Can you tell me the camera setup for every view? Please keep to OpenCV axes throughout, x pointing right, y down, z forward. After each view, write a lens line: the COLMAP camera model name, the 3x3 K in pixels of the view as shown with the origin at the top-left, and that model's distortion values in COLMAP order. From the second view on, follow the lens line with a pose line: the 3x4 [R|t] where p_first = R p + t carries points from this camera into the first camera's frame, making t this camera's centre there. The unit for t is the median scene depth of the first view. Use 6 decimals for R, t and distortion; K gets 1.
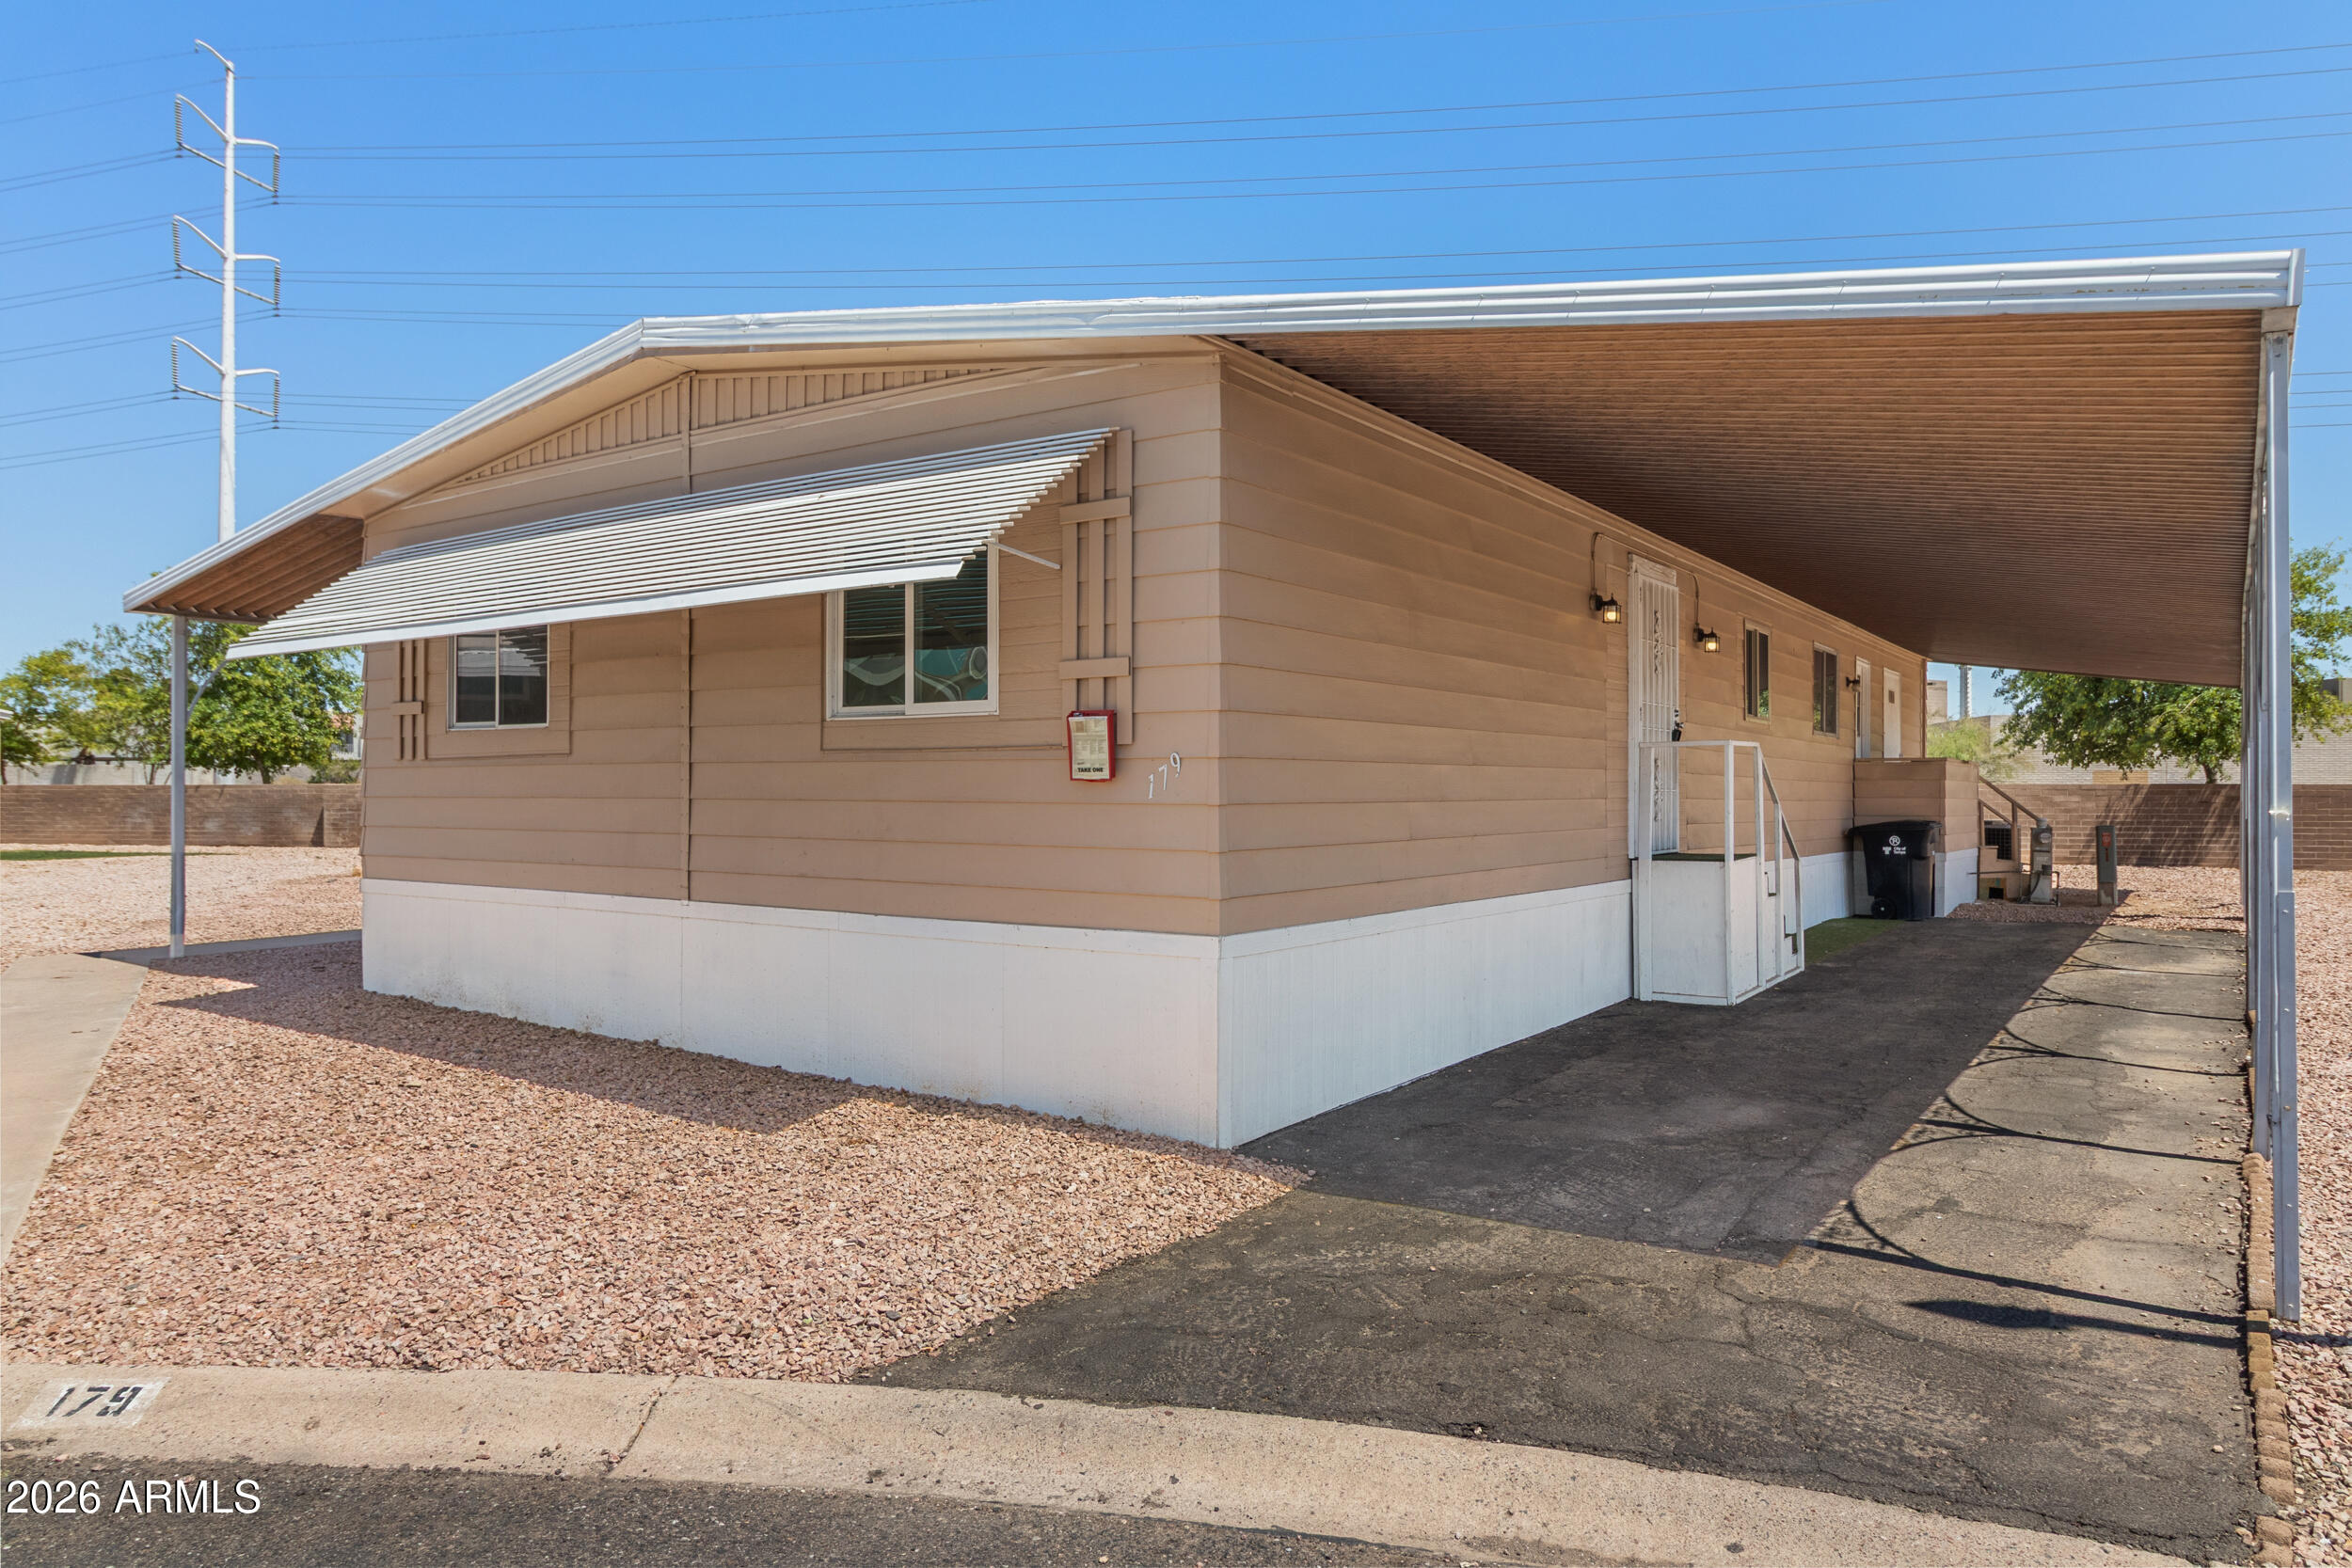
lens RADIAL K [[1482.5, 0, 1181.3], [0, 1482.5, 774.6], [0, 0, 1]] dist [0.015391, 0.000819]
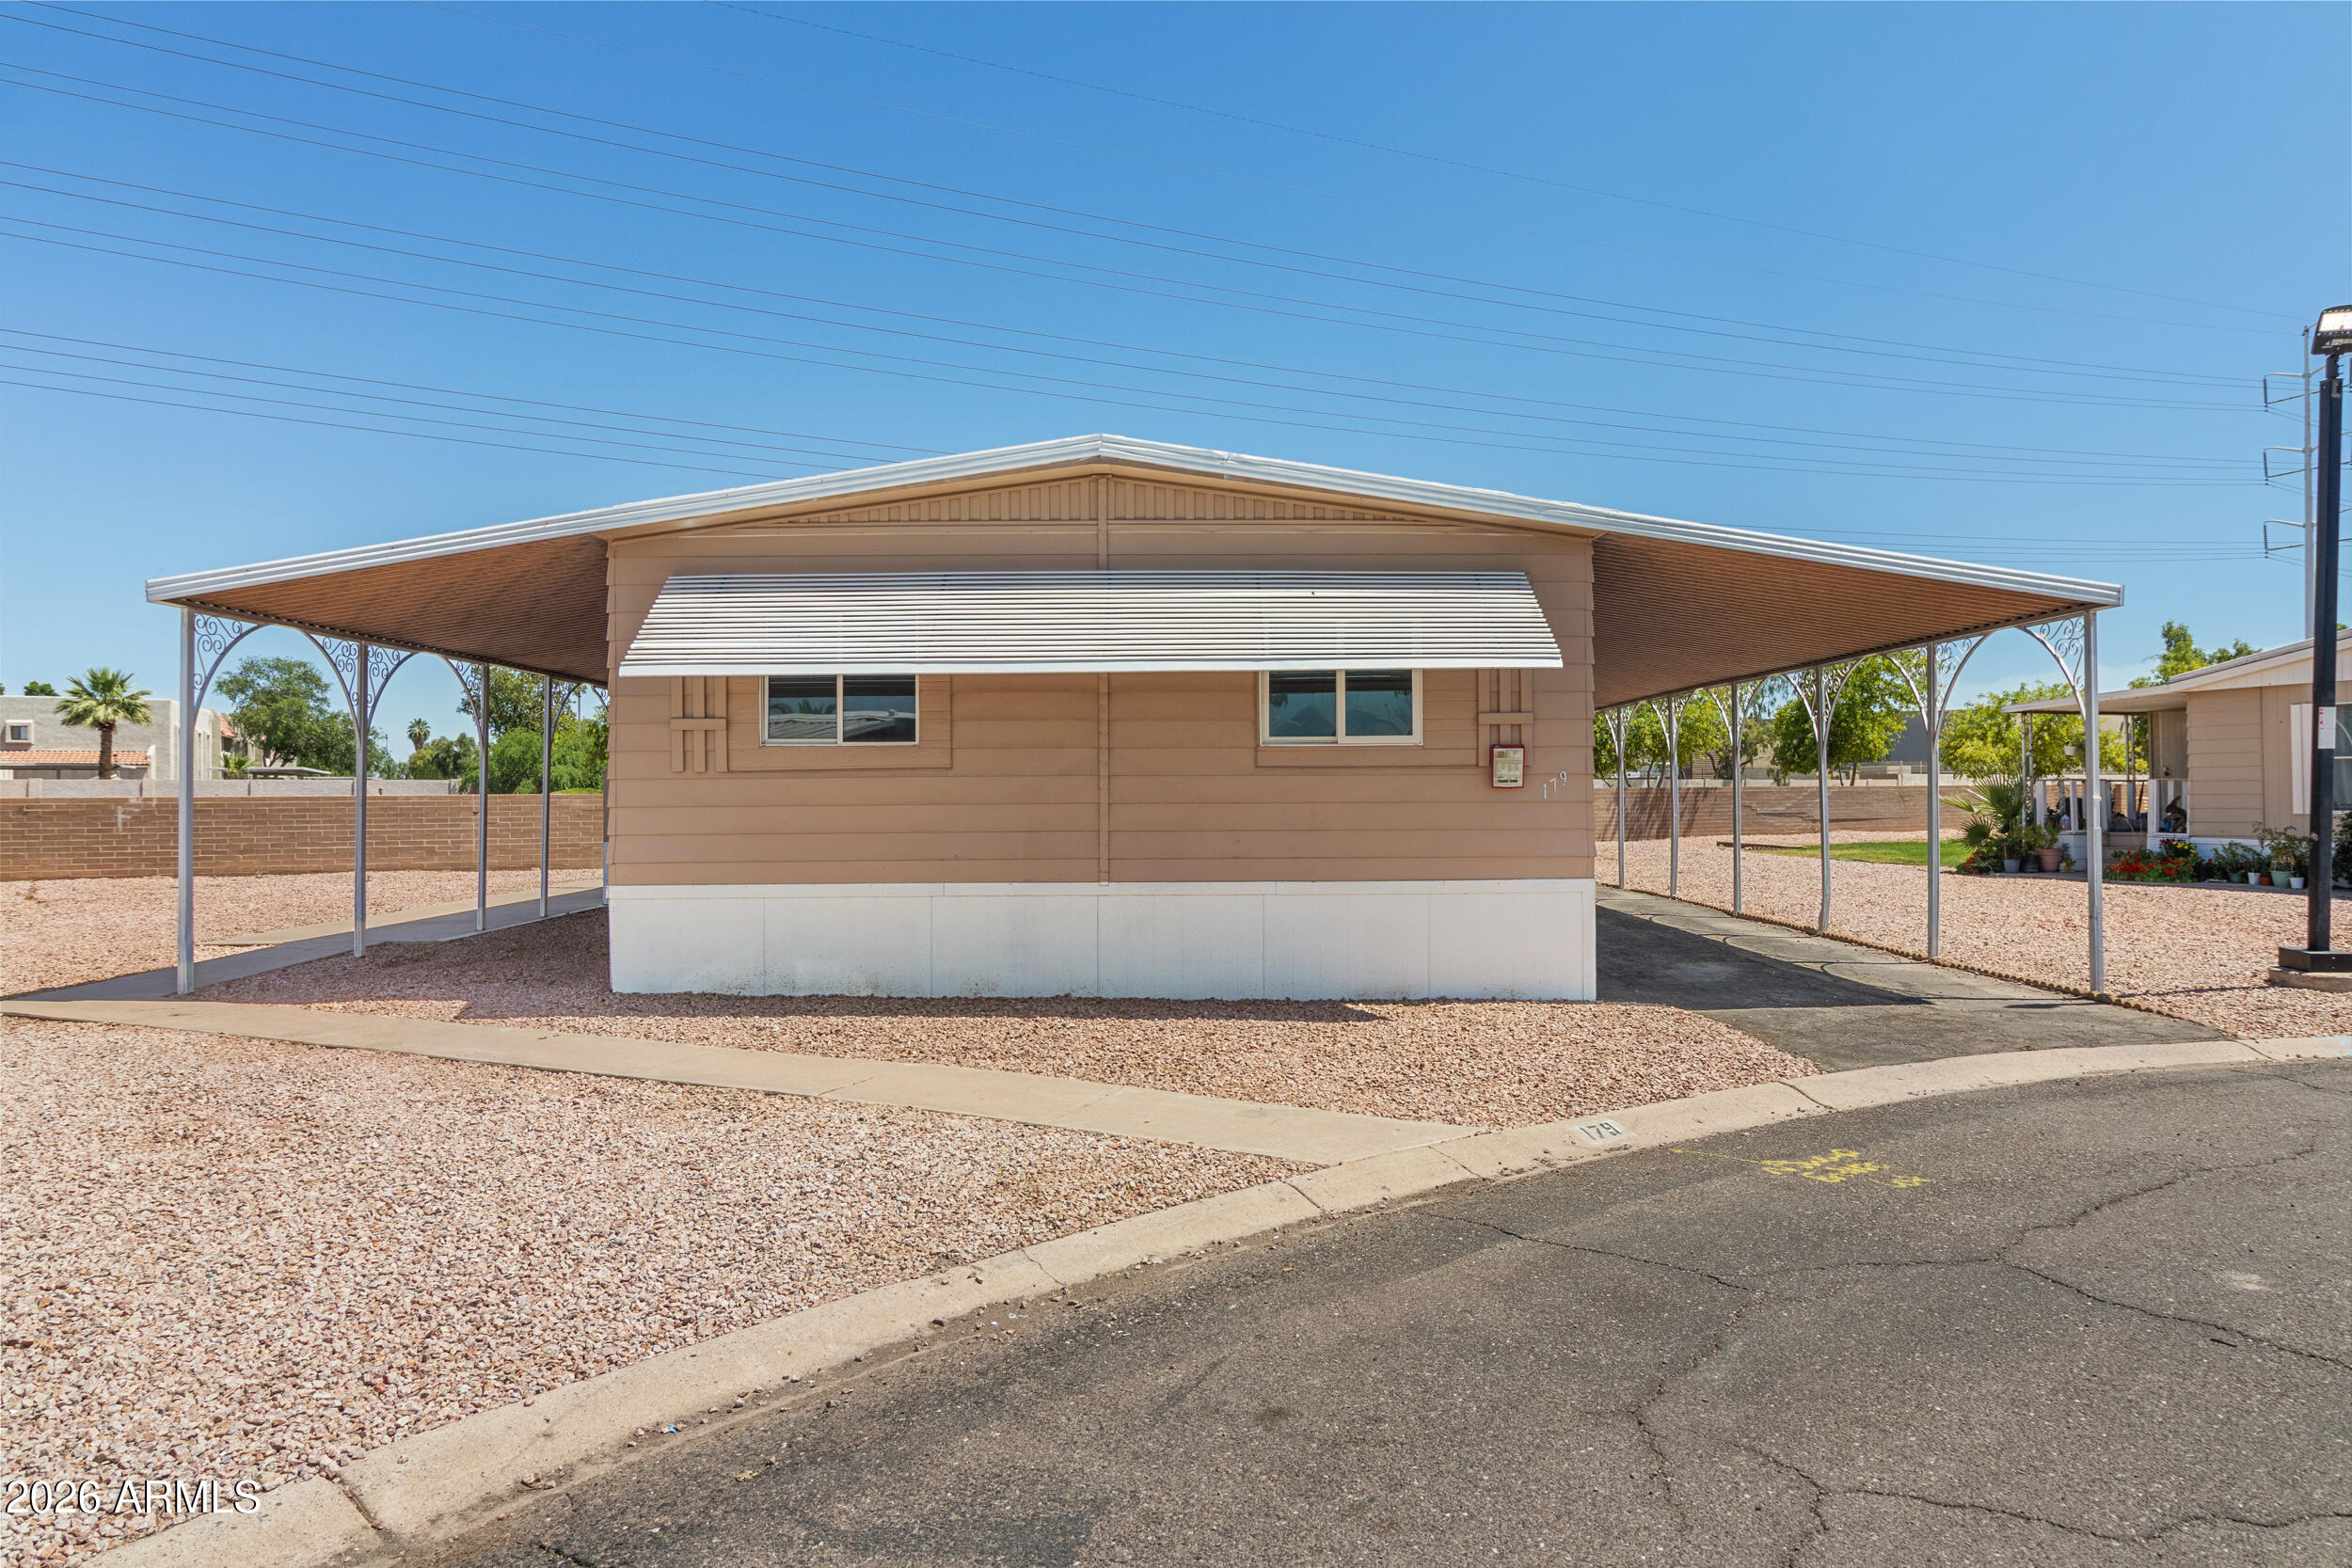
lens RADIAL K [[1482.5, 0, 1170.9], [0, 1482.5, 780.2], [0, 0, 1]] dist [0.015391, 0.000819]
pose [[0.815357, -0.000388, 0.578959, -0.928132], [0.001763, 0.999997, -0.001814, -0.001414], [-0.578956, 0.002500, 0.815355, -0.078657]]
